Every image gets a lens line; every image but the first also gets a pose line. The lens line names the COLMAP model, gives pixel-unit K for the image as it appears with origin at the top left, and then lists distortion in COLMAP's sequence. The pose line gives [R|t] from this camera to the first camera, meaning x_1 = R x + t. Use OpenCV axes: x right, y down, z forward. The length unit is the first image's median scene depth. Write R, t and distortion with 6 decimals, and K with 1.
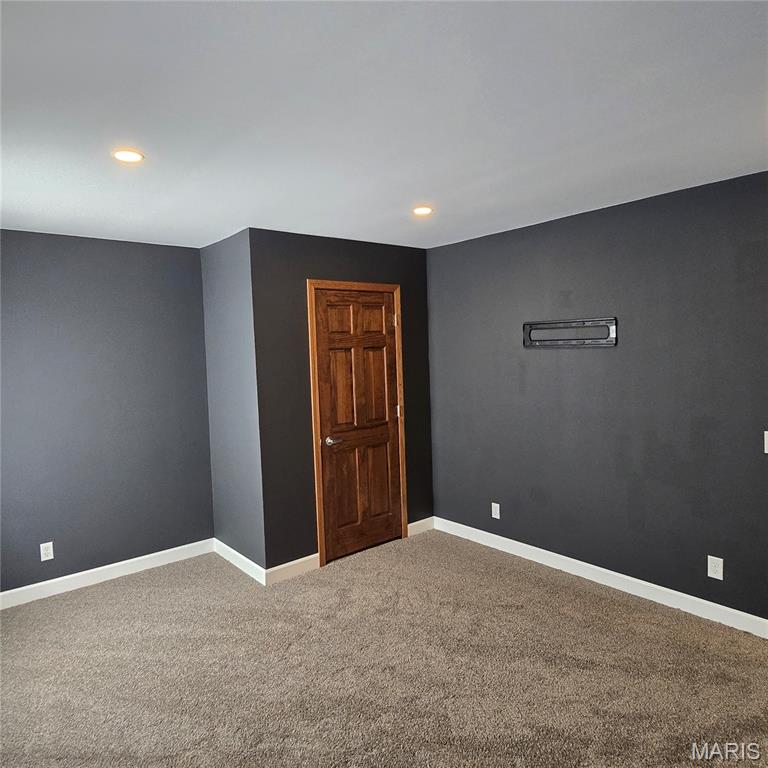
lens RADIAL K [[536.3, 0, 385.4], [0, 536.3, 384.8], [0, 0, 1]] dist [0.004881, 0.000726]
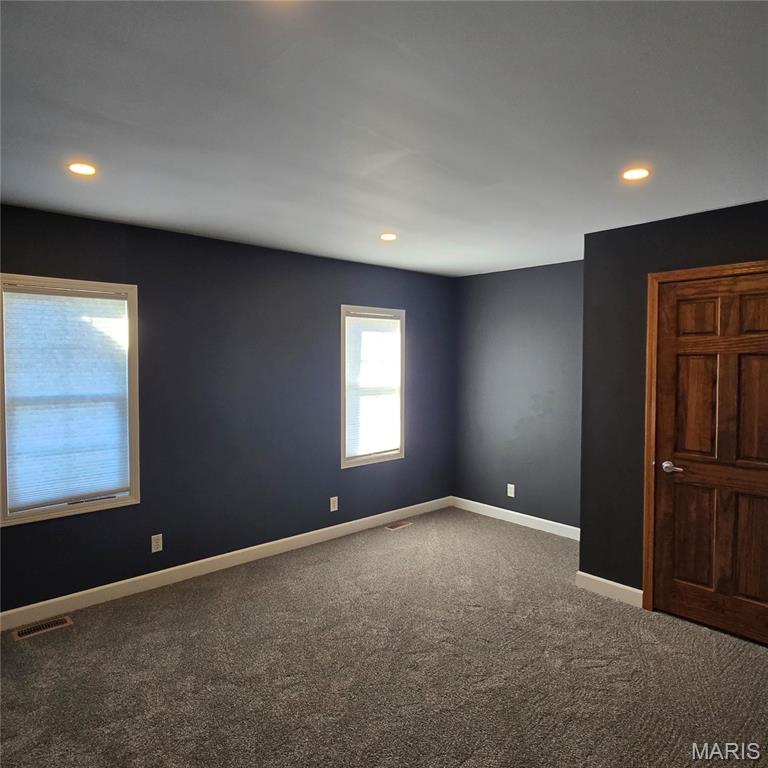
lens RADIAL K [[536.3, 0, 384.4], [0, 536.3, 382.5], [0, 0, 1]] dist [0.004881, 0.000726]
pose [[0.028472, 0.072363, -0.996972, 0.684300], [-0.080750, 0.994283, 0.069861, -0.044551], [0.996328, 0.078517, 0.034152, 0.522548]]
